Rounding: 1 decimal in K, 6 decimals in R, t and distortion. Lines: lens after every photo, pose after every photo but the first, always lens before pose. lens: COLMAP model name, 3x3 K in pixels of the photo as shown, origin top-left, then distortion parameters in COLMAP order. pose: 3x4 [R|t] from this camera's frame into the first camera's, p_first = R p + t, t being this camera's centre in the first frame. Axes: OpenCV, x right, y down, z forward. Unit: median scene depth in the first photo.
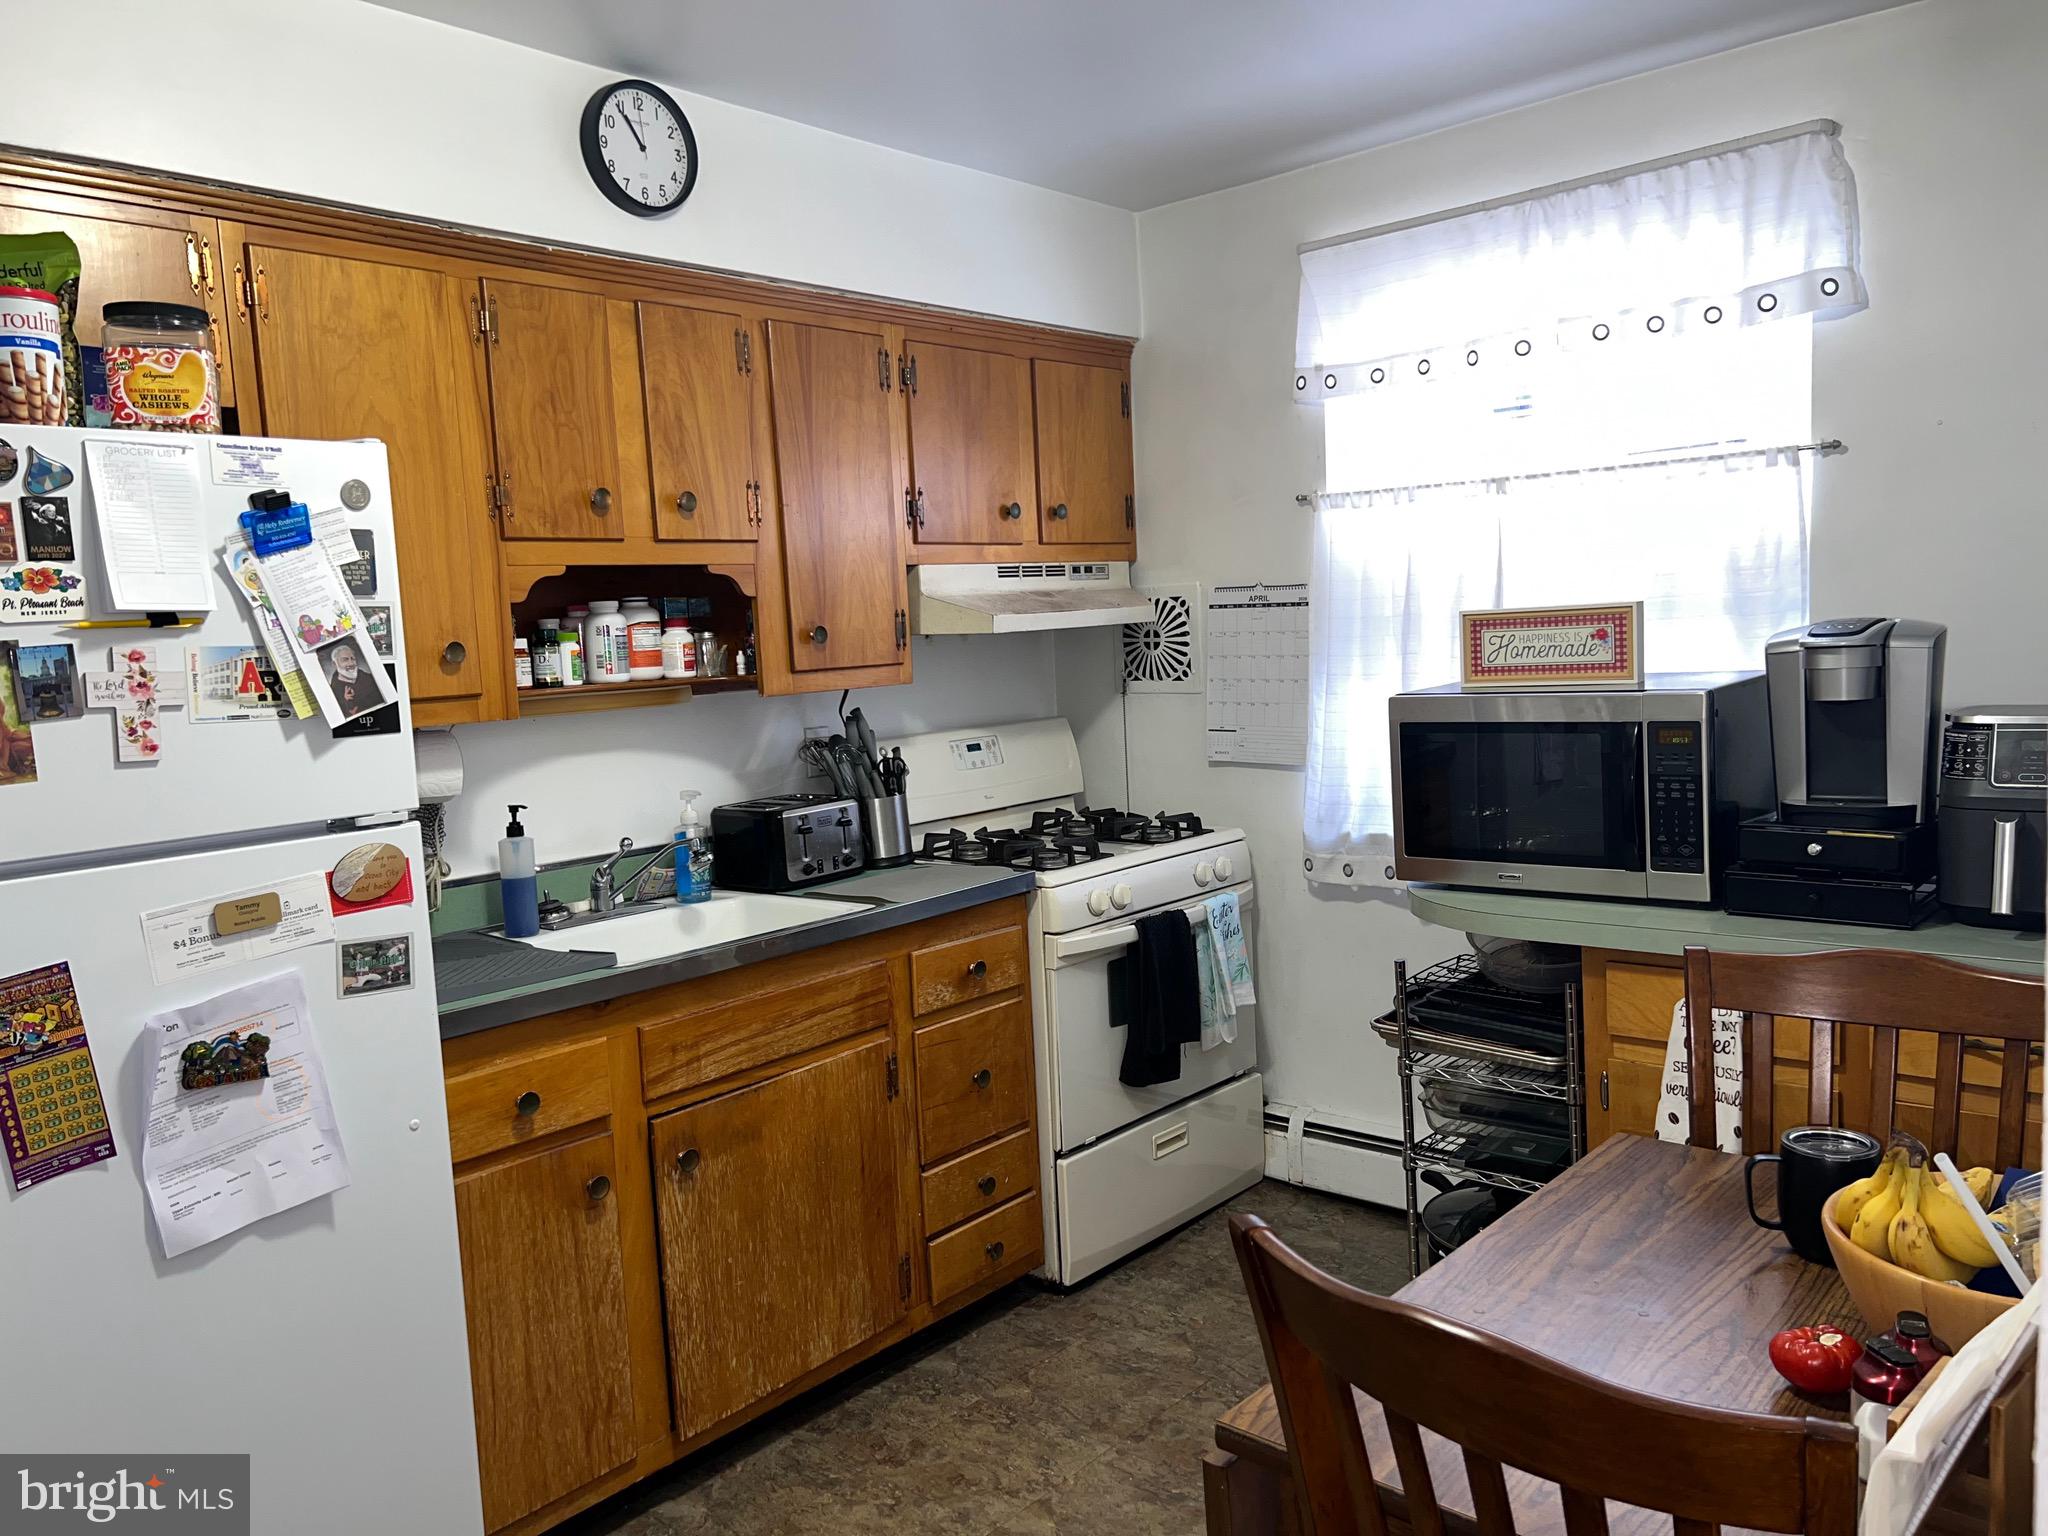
lens RADIAL K [[1549.4, 0, 1025.0], [0, 1549.4, 773.8], [0, 0, 1]] dist [0.059277, -0.065849]
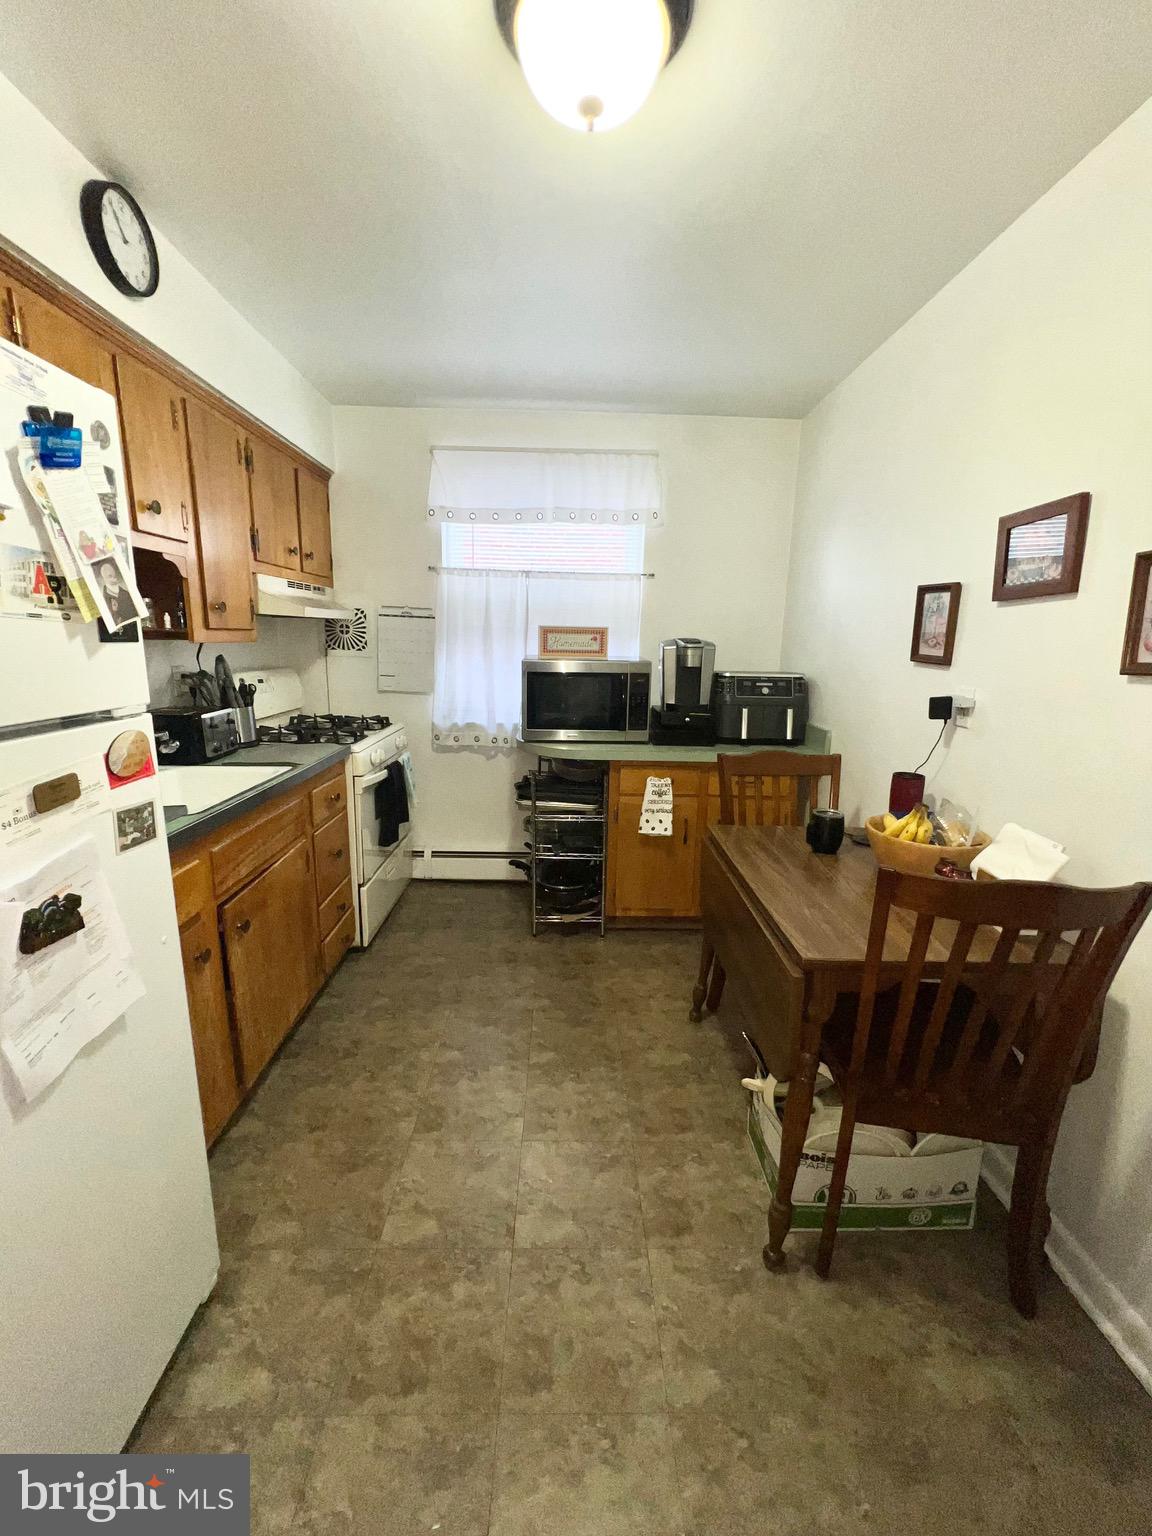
lens RADIAL K [[616.9, 0, 574.9], [0, 616.9, 766.5], [0, 0, 1]] dist [0.000401, 0.000407]
pose [[0.737452, -0.070125, 0.671749, -0.342789], [0.005734, 0.995209, 0.097597, 0.019191], [-0.675375, -0.068122, 0.734321, 0.275950]]
